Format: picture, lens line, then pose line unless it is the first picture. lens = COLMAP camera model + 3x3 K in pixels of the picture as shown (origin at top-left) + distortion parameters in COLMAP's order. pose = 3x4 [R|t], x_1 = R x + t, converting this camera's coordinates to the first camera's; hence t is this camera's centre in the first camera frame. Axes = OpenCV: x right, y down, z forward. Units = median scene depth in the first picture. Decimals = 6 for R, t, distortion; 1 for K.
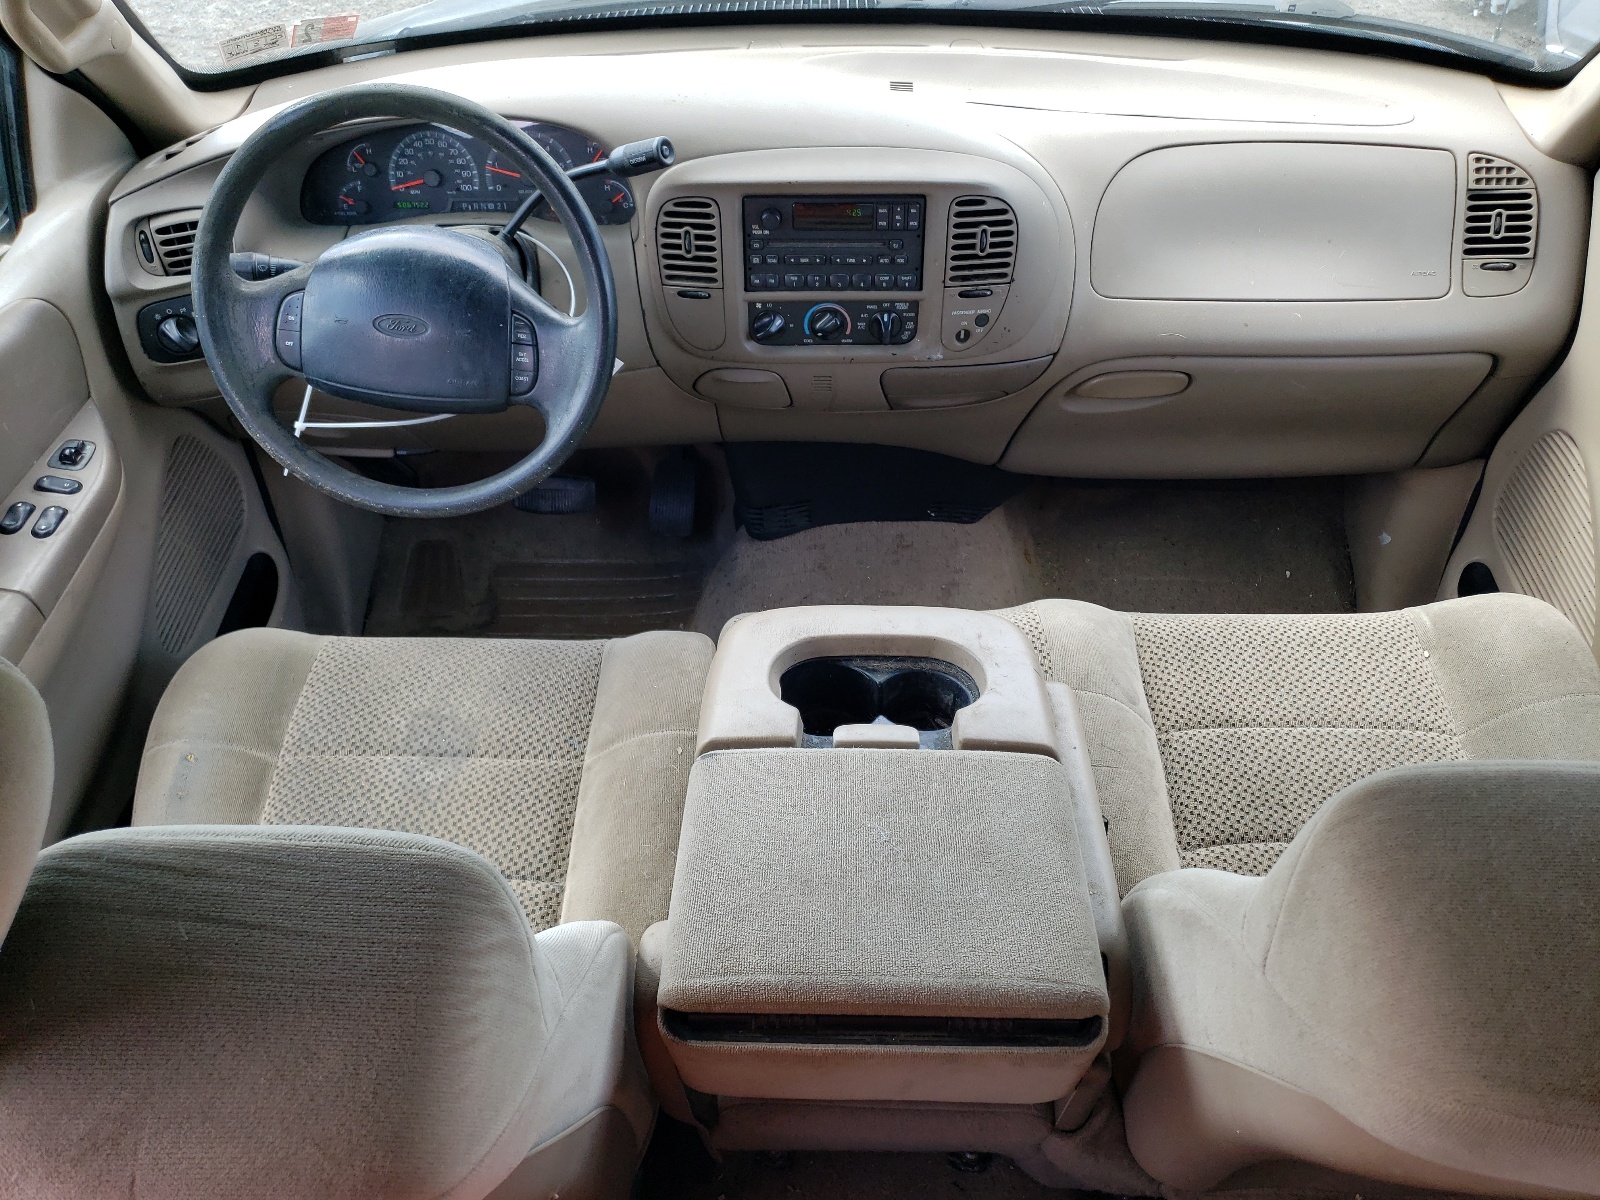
lens RADIAL K [[1211.8, 0, 800.2], [0, 1211.8, 600.4], [0, 0, 1]] dist [-0.000551, -0.000202]
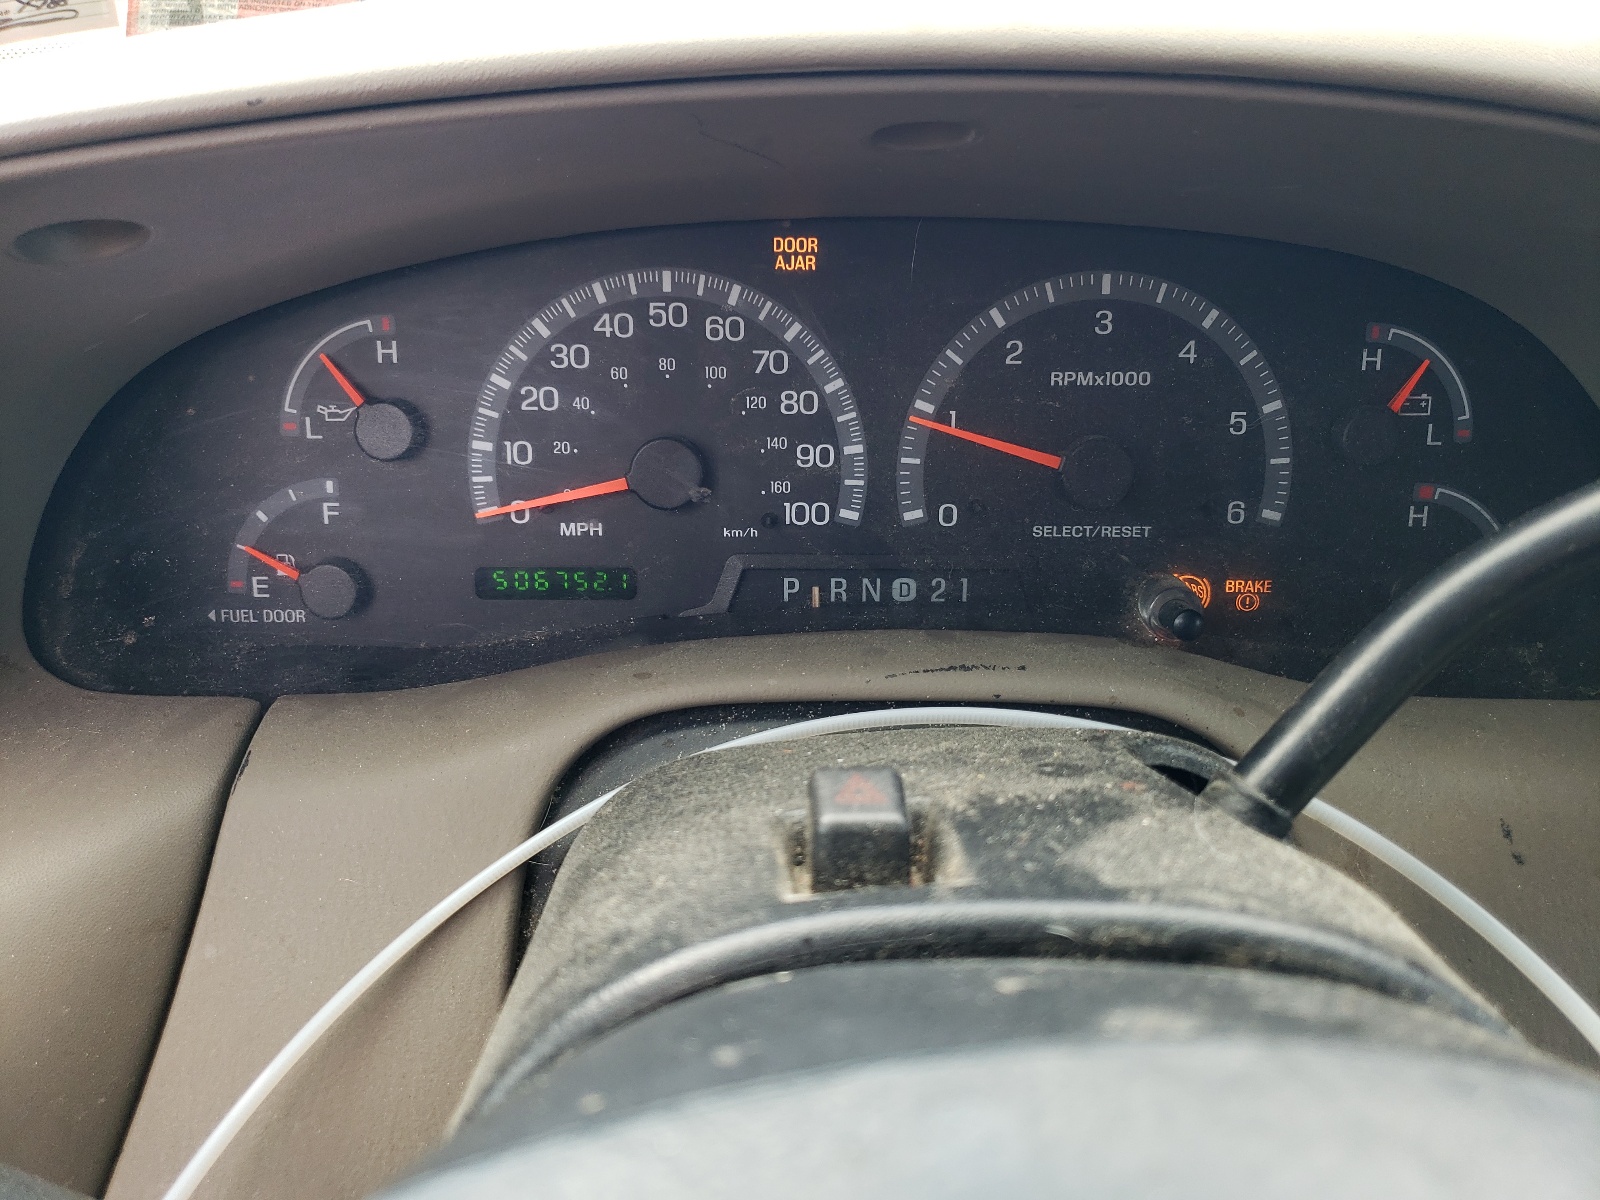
lens RADIAL K [[1211.8, 0, 800.1], [0, 1211.8, 598.8], [0, 0, 1]] dist [-0.000551, -0.000202]
pose [[0.998692, 0.008111, 0.050484, -0.290790], [0.003468, 0.974318, -0.225149, -0.276137], [-0.051013, 0.225030, 0.973016, 0.789112]]
